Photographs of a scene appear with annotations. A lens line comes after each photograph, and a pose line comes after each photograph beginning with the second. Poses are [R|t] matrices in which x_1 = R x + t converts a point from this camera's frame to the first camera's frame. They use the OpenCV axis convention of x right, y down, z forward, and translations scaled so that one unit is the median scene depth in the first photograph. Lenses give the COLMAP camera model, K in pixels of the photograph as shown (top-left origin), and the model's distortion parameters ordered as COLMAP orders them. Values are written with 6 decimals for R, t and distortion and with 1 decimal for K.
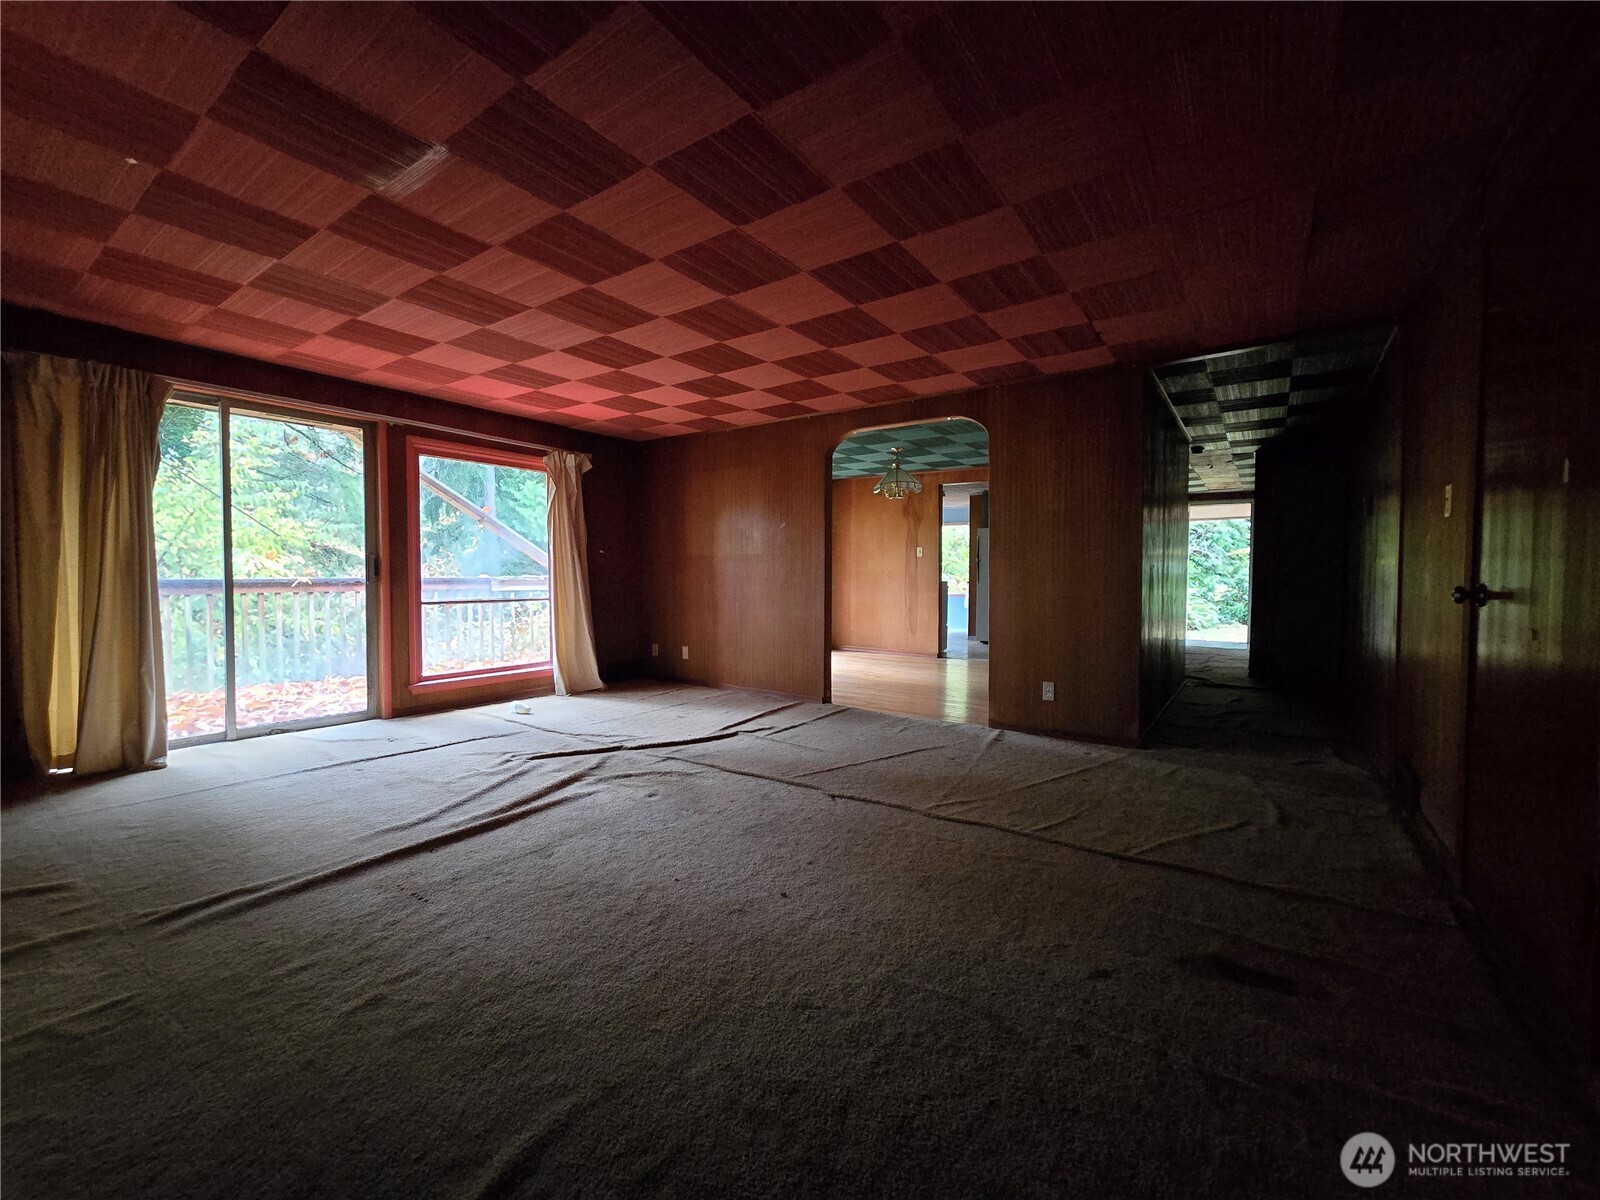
lens RADIAL K [[652.5, 0, 800.2], [0, 652.5, 585.9], [0, 0, 1]] dist [-0.002258, 0.001161]
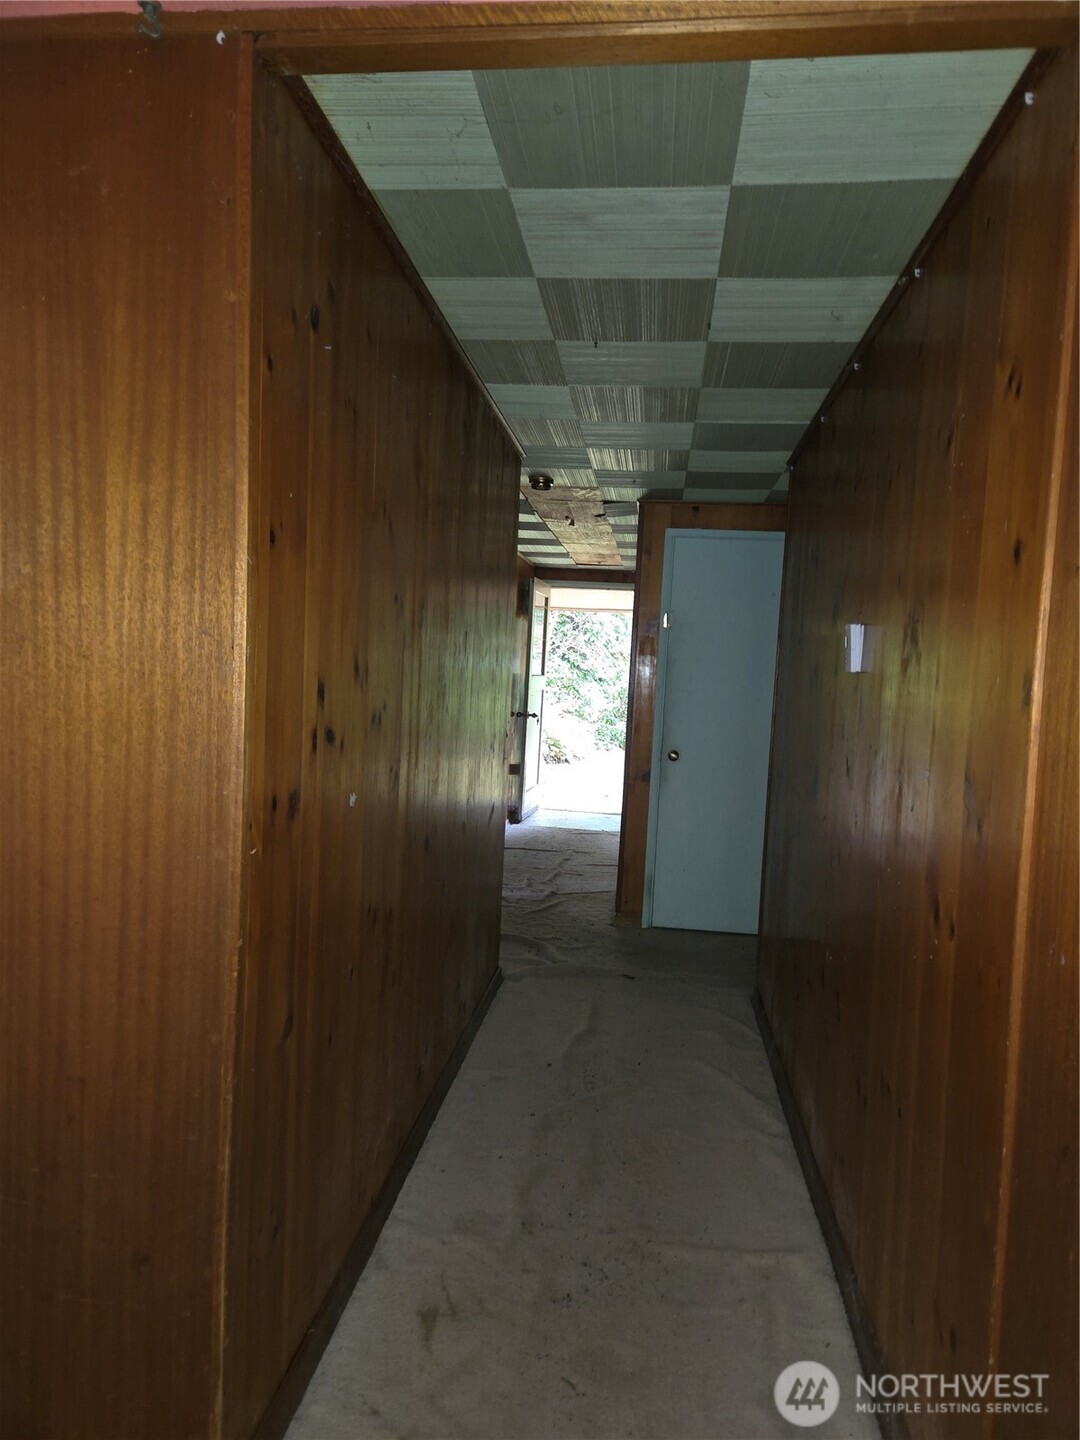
lens RADIAL K [[953.0, 0, 537.4], [0, 953.0, 724.3], [0, 0, 1]] dist [0.062443, -0.046513]
pose [[0.877246, 0.007407, 0.479985, 0.200636], [-0.034334, 0.998288, 0.047347, -0.045852], [-0.478812, -0.058014, 0.875998, 0.274548]]
